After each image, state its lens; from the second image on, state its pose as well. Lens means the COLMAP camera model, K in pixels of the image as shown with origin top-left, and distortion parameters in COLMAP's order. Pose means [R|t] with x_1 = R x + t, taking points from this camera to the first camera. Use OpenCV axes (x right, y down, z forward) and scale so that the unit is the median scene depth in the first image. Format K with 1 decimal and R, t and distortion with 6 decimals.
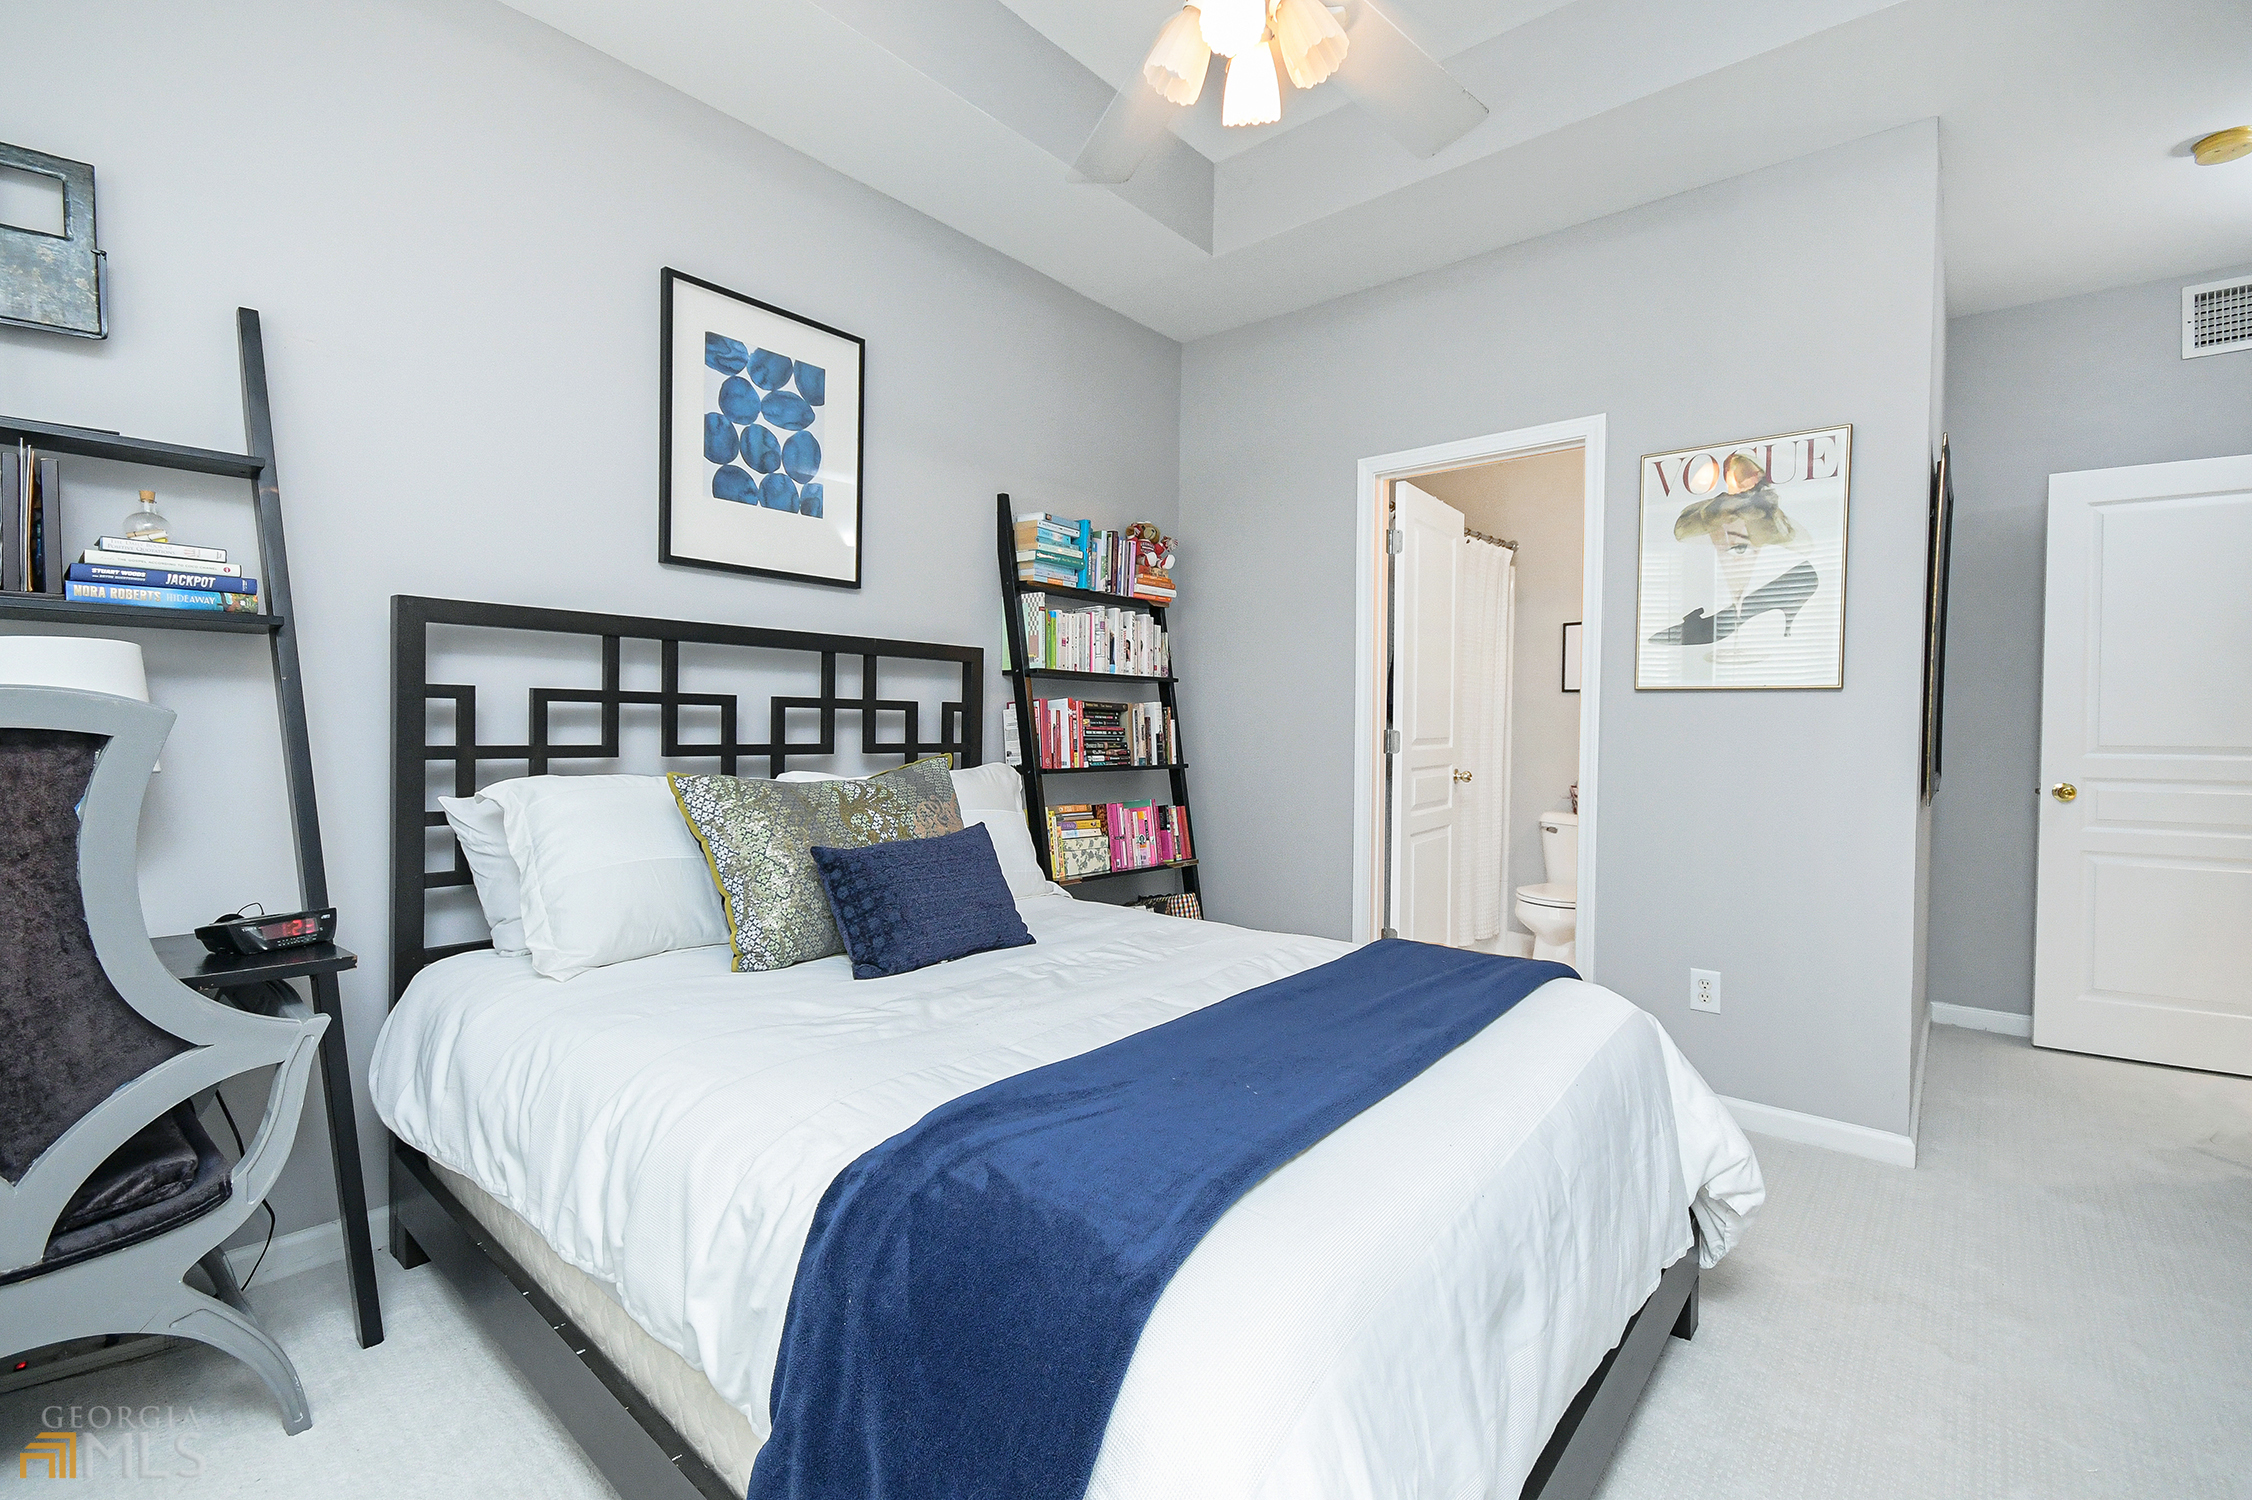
lens RADIAL K [[981.1, 0, 1143.0], [0, 981.1, 741.1], [0, 0, 1]] dist [0.019140, -0.009980]
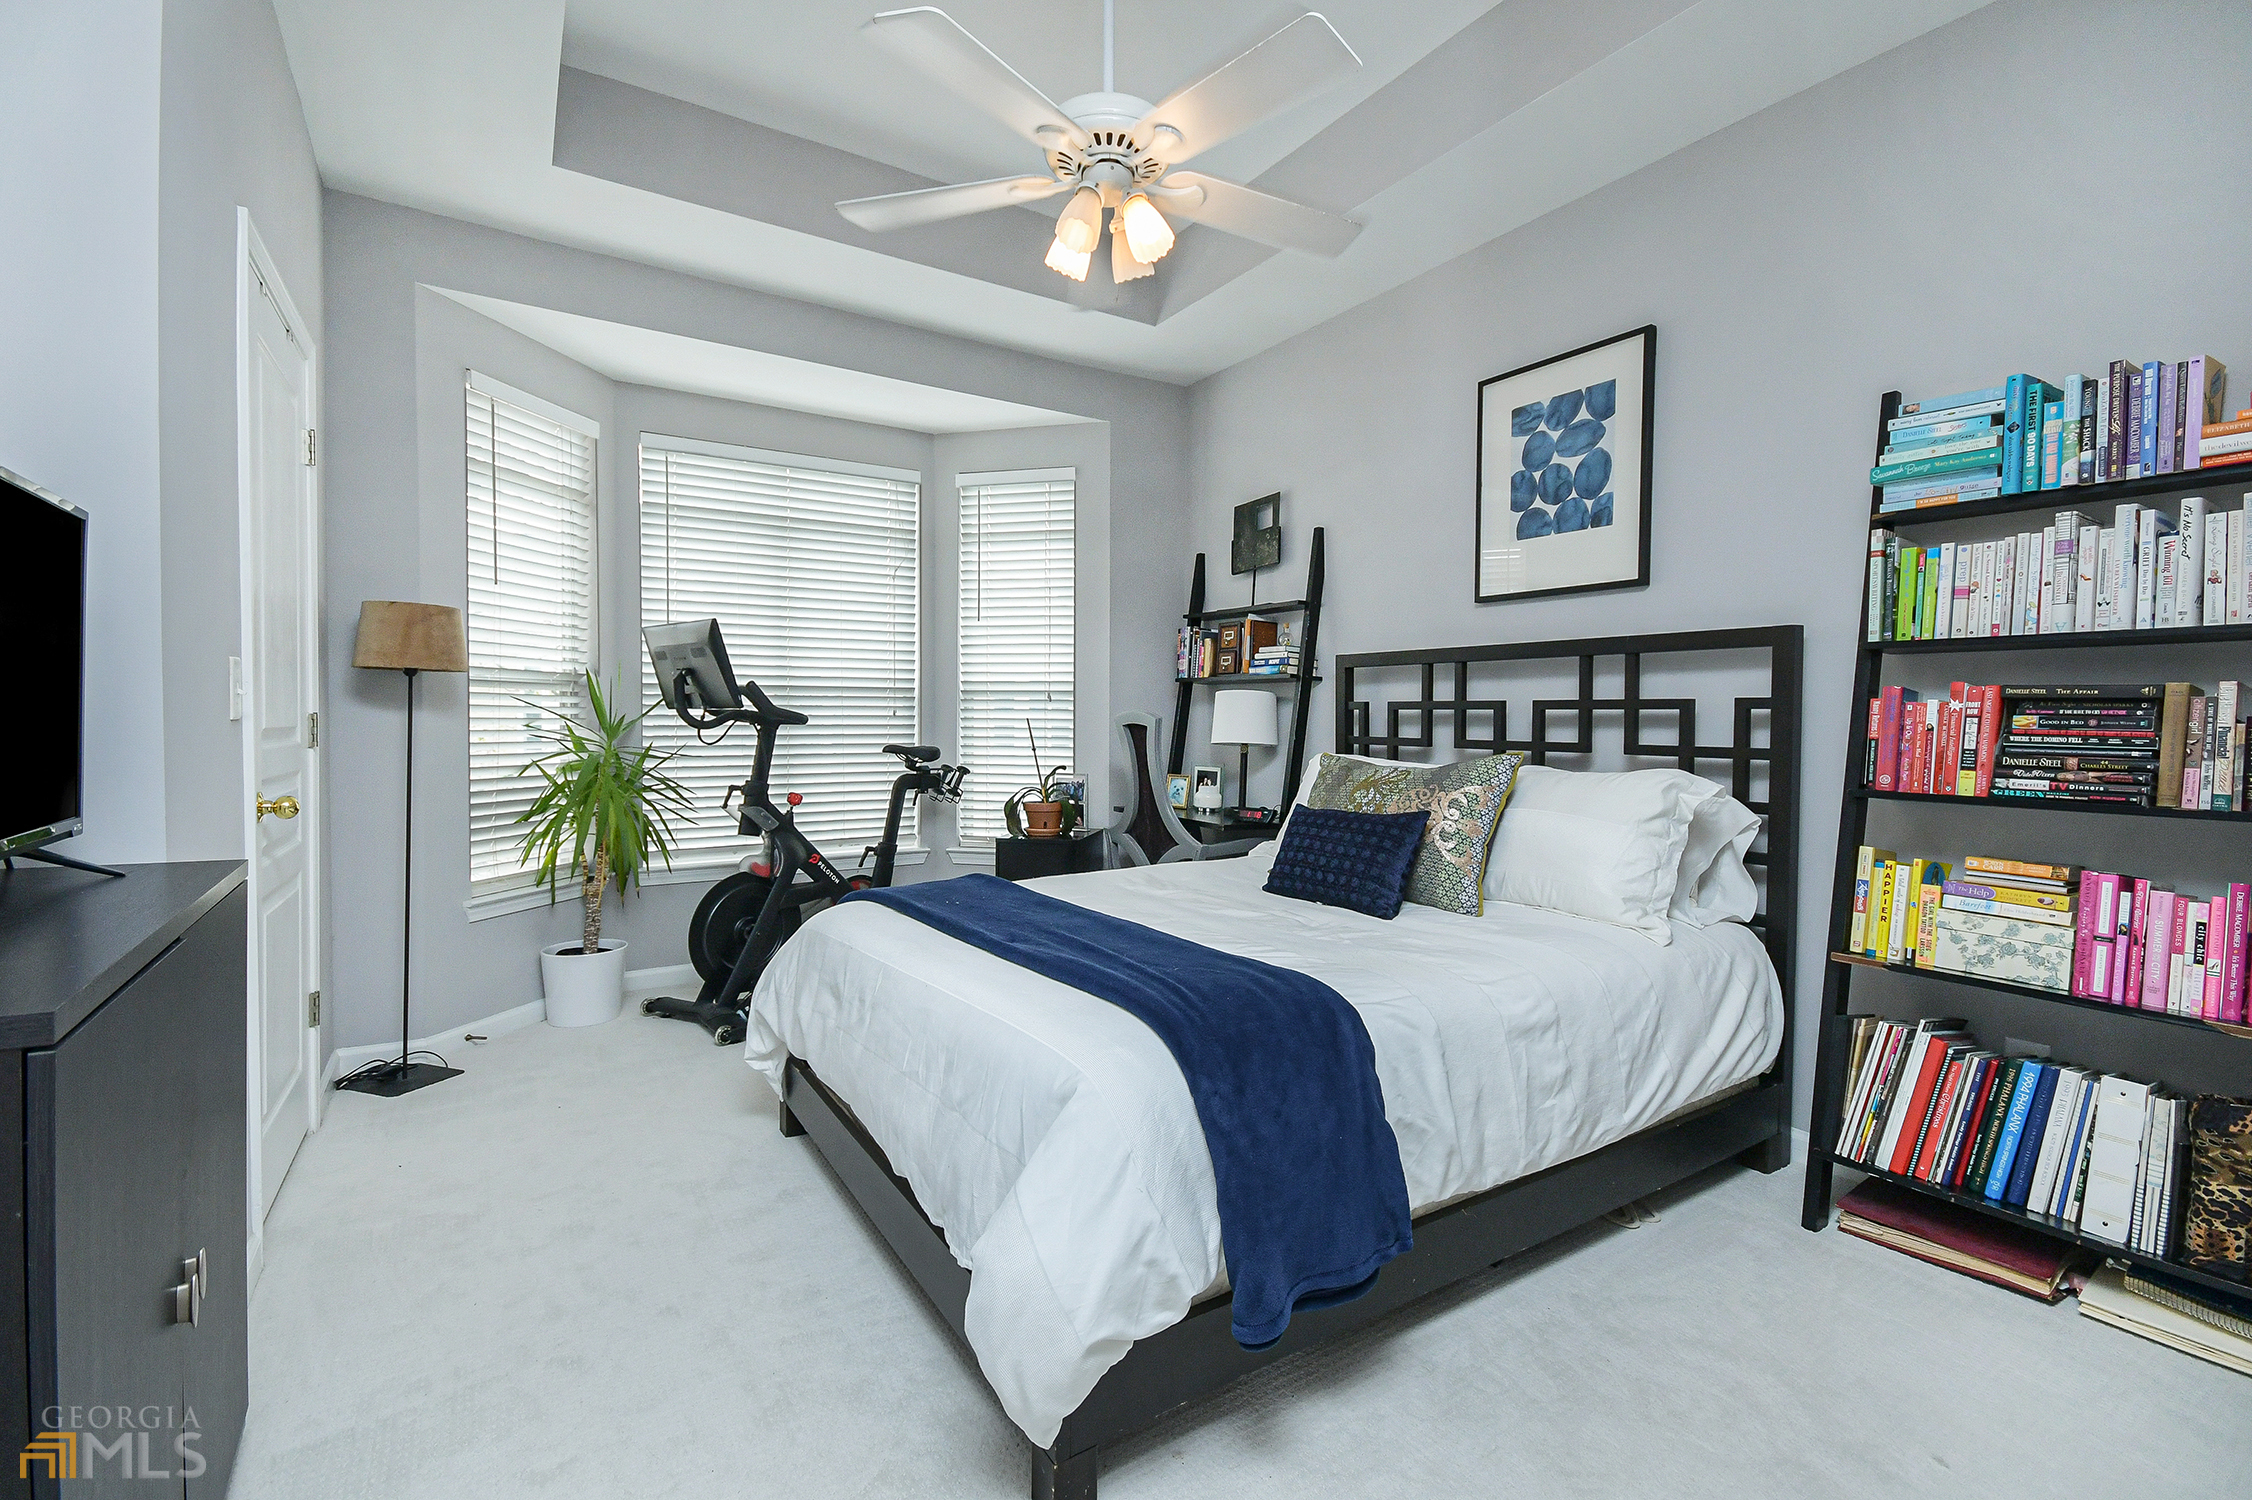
lens RADIAL K [[981.1, 0, 1130.4], [0, 981.1, 740.6], [0, 0, 1]] dist [0.019140, -0.009980]
pose [[-0.282511, 0.006415, -0.959243, 0.824587], [-0.027427, 0.999515, 0.014762, -0.002293], [0.958872, 0.030479, -0.282198, 0.833544]]
